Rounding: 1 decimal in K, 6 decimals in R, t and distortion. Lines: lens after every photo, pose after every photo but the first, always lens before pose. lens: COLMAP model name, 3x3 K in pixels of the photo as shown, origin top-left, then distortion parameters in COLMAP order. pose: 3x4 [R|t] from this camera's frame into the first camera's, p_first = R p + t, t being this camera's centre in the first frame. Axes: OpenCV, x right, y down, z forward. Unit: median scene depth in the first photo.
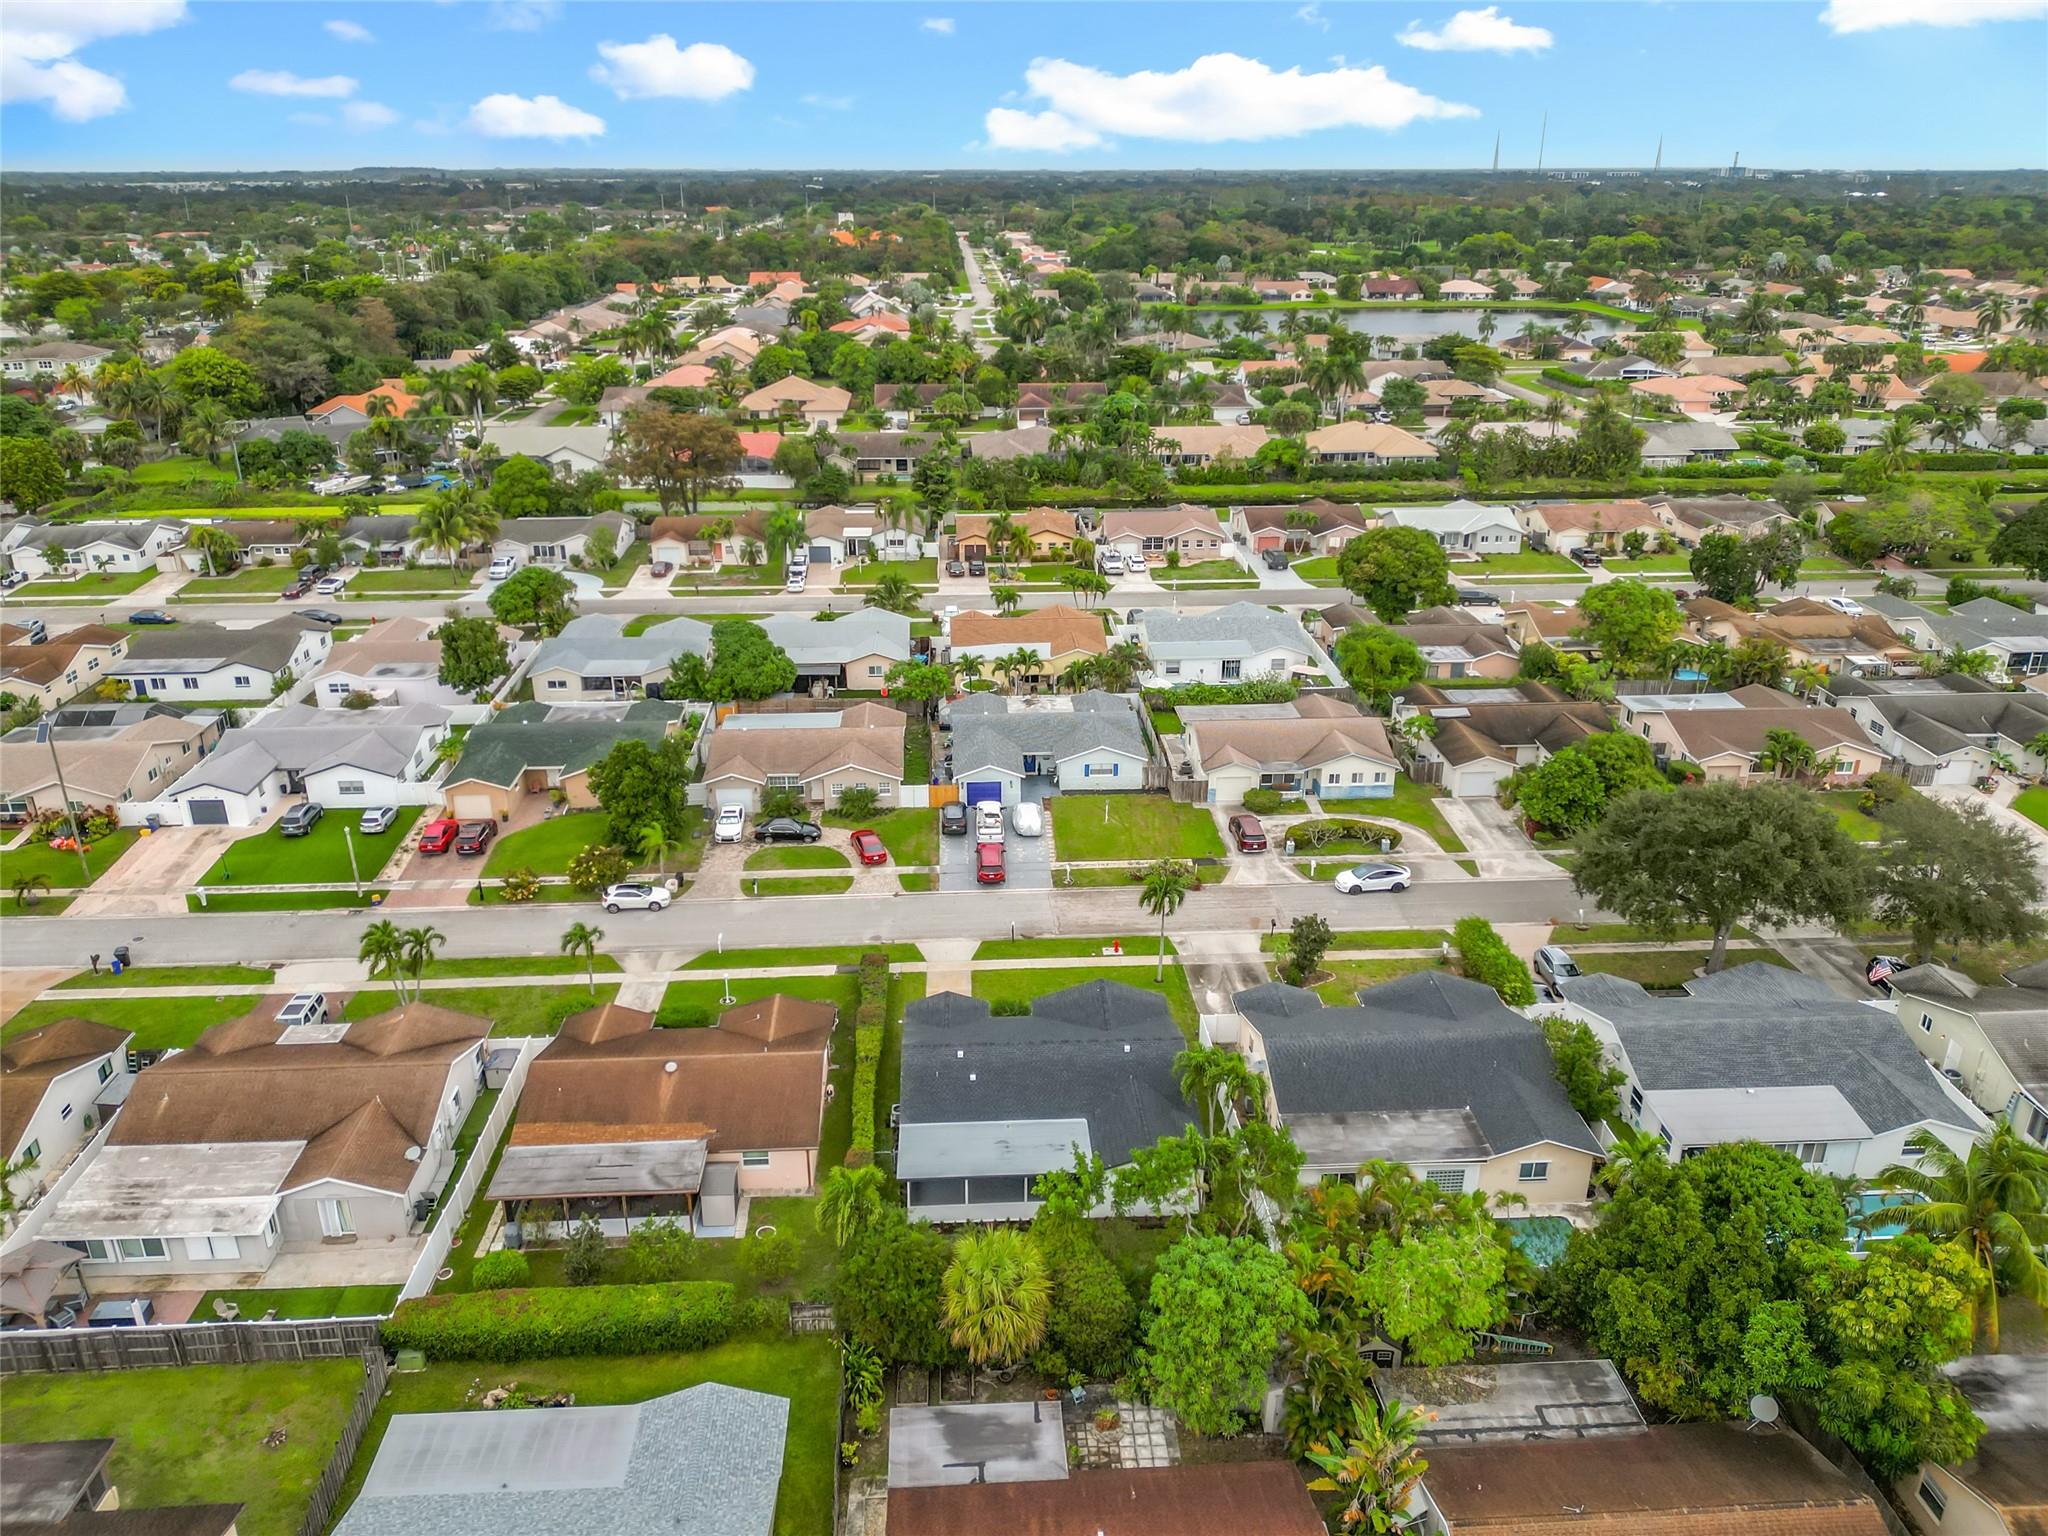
lens RADIAL K [[1500.7, 0, 1020.2], [0, 1500.7, 727.8], [0, 0, 1]] dist [0.065442, -0.108751]
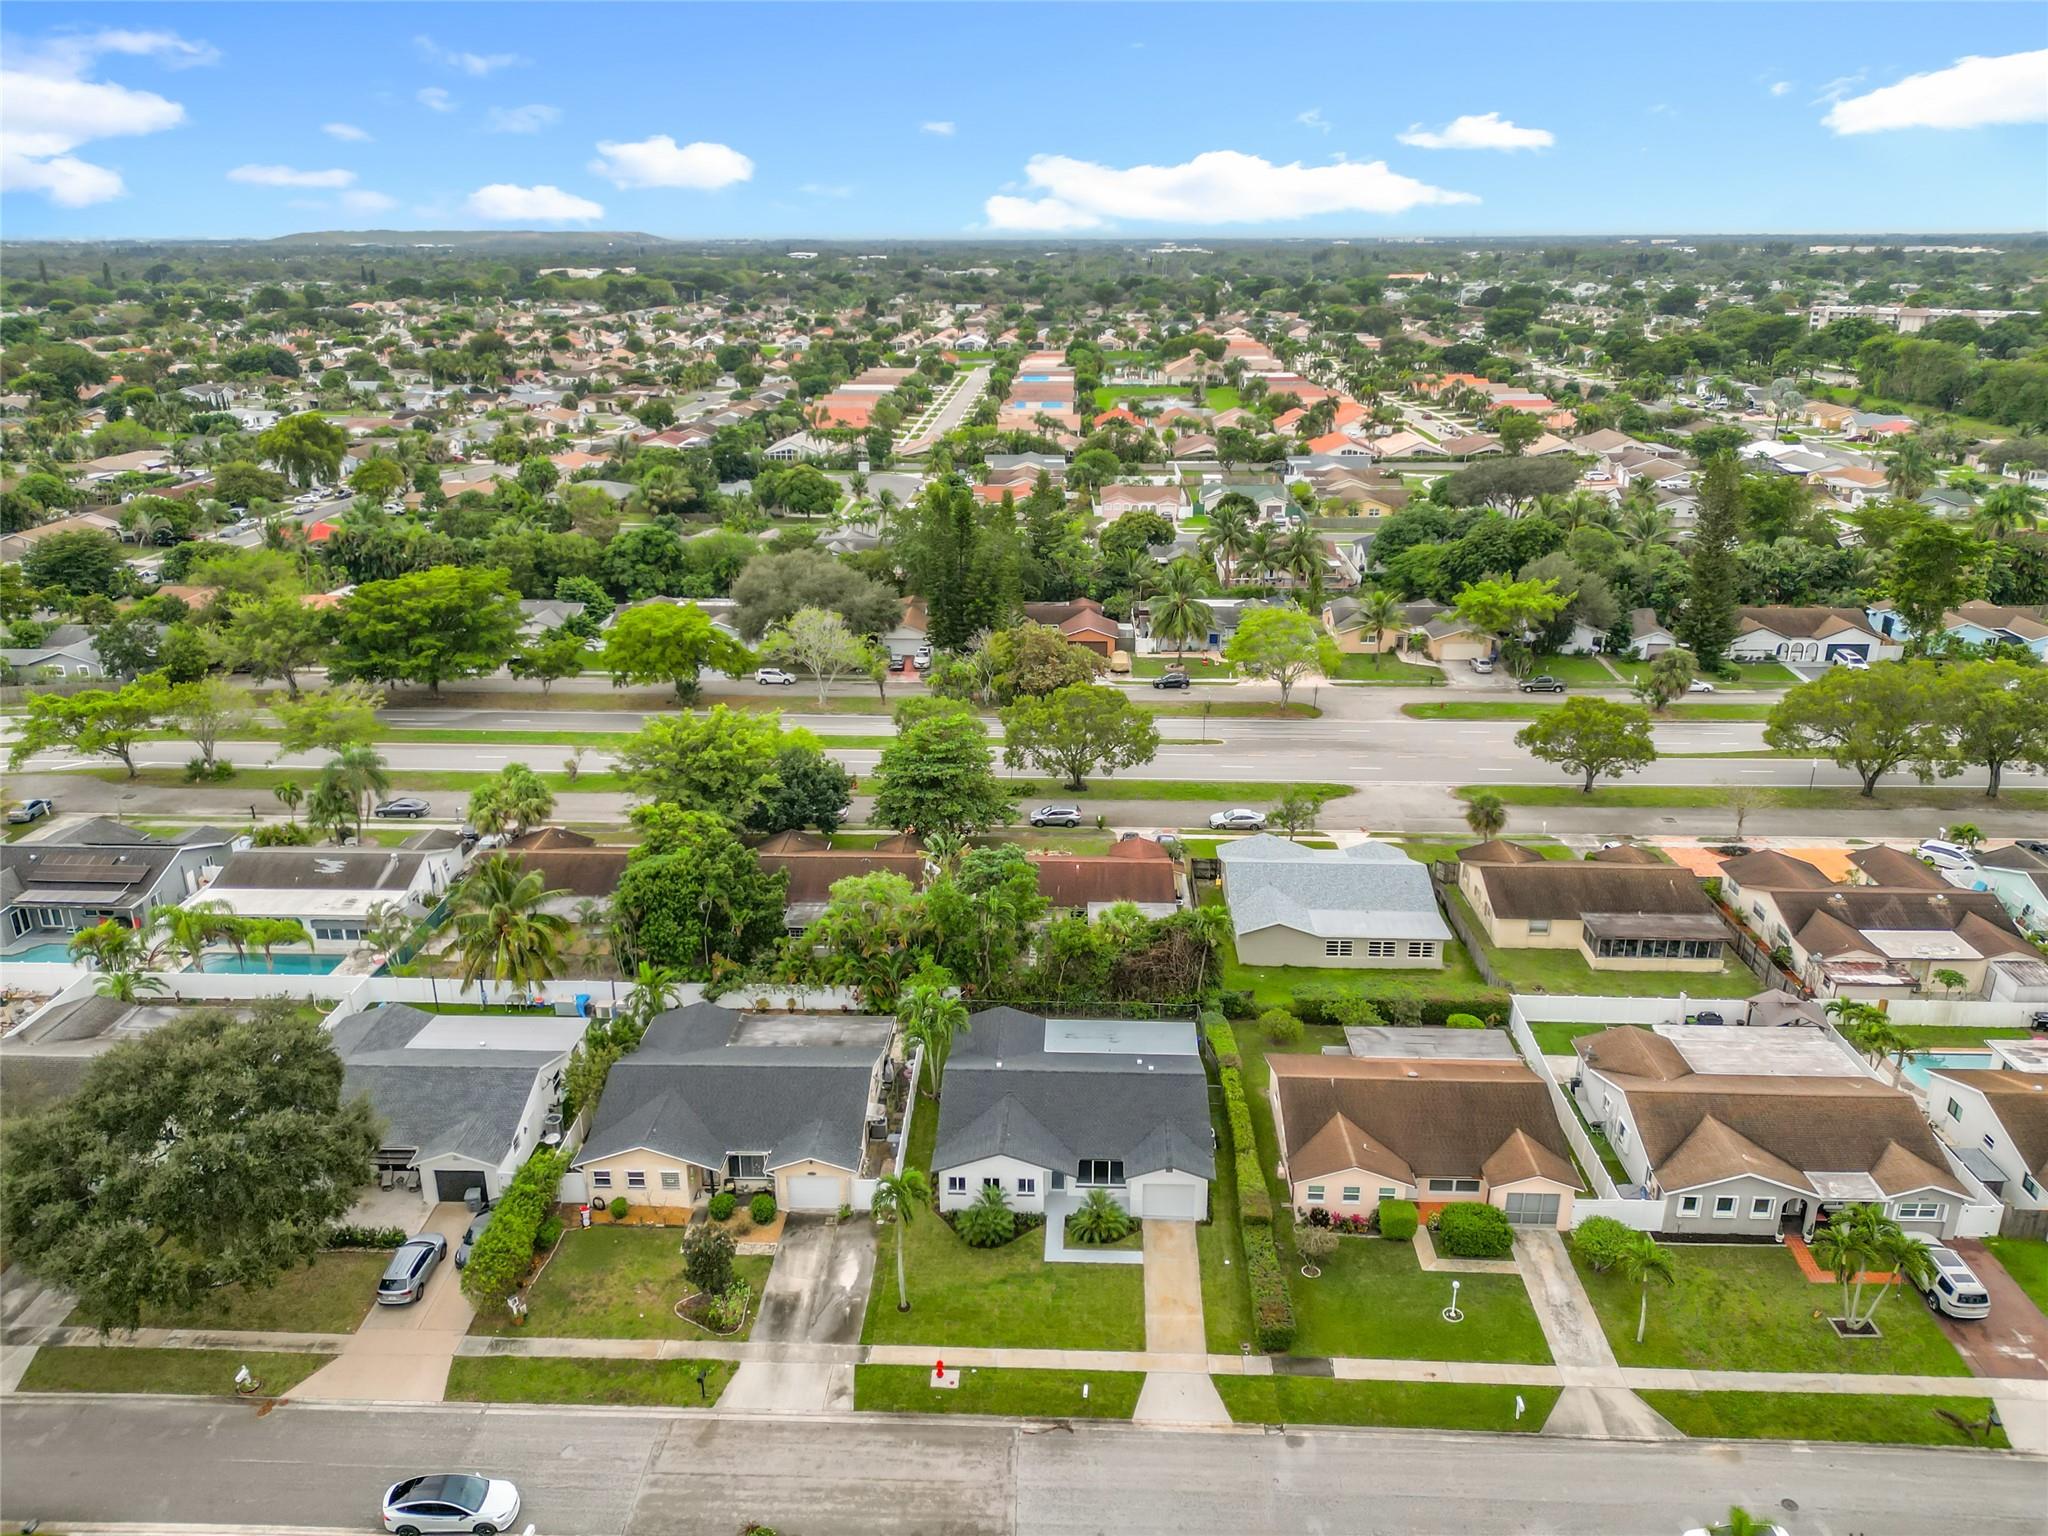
lens RADIAL K [[1463.7, 0, 1024.0], [0, 1463.7, 768.0], [0, 0, 1]] dist [0.064886, -0.079226]
pose [[-0.995837, -0.027009, 0.087062, -0.020450], [0.035635, 0.763742, 0.644538, -0.380767], [-0.083901, 0.644957, -0.759600, 0.990721]]
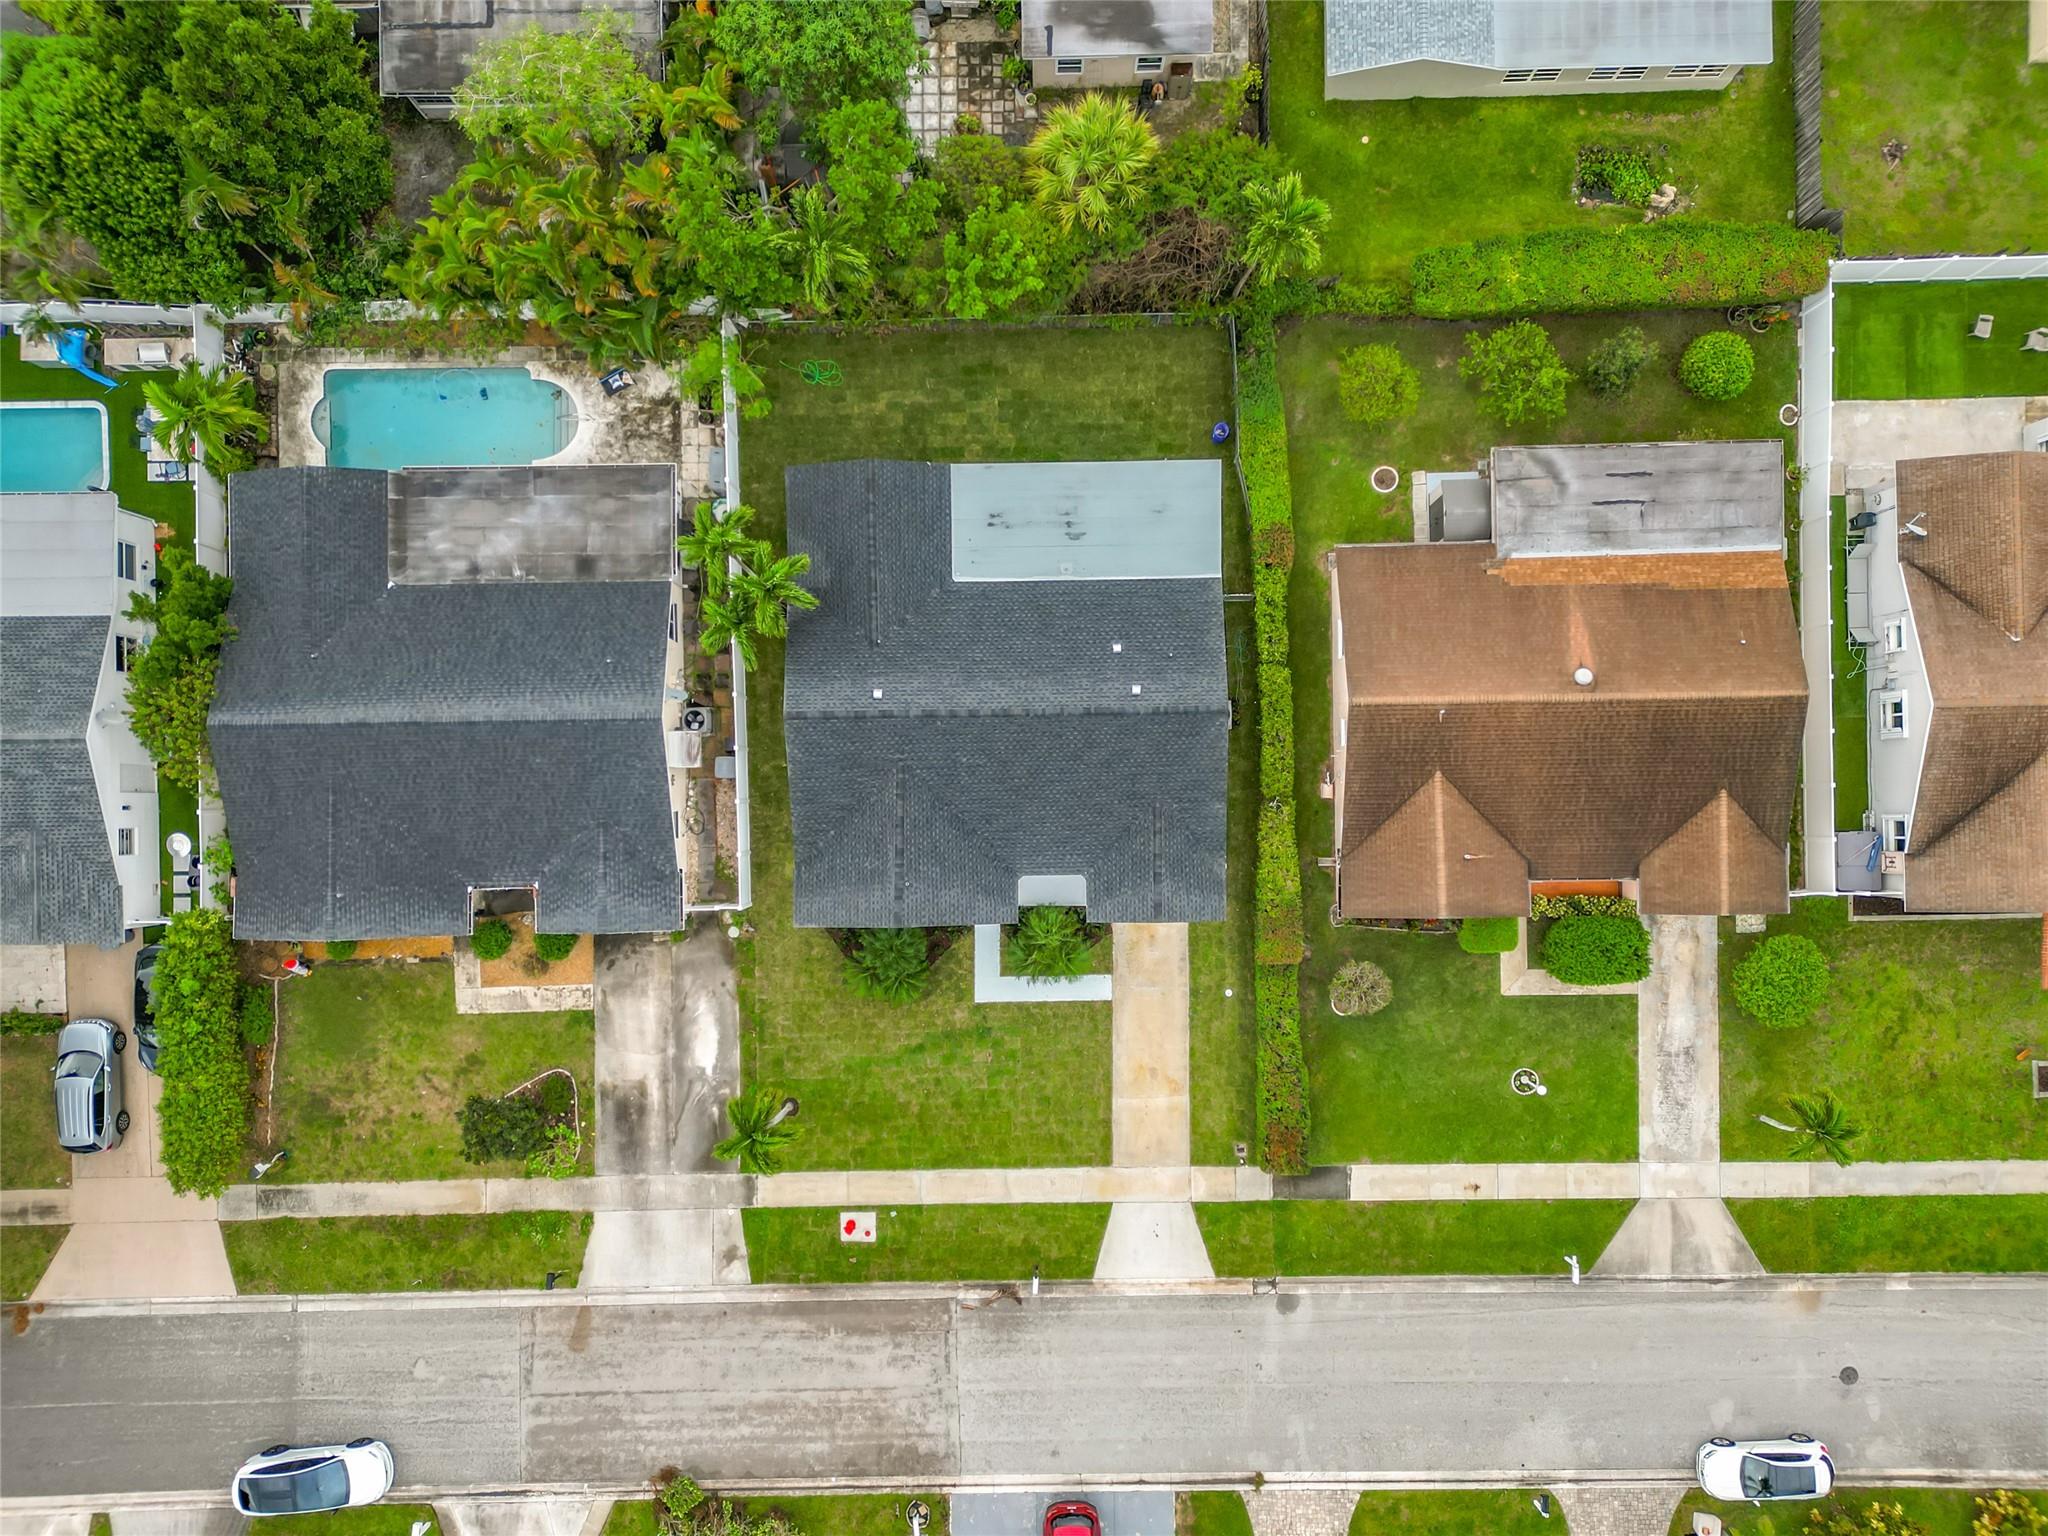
lens RADIAL K [[1443.3, 0, 1024.0], [0, 1443.3, 768.0], [0, 0, 1]] dist [0.071123, -0.067722]
pose [[-0.999255, -0.036567, 0.012328, -0.000179], [0.024044, -0.340091, 0.940085, -0.221855], [-0.030183, 0.939681, 0.340717, 0.484593]]
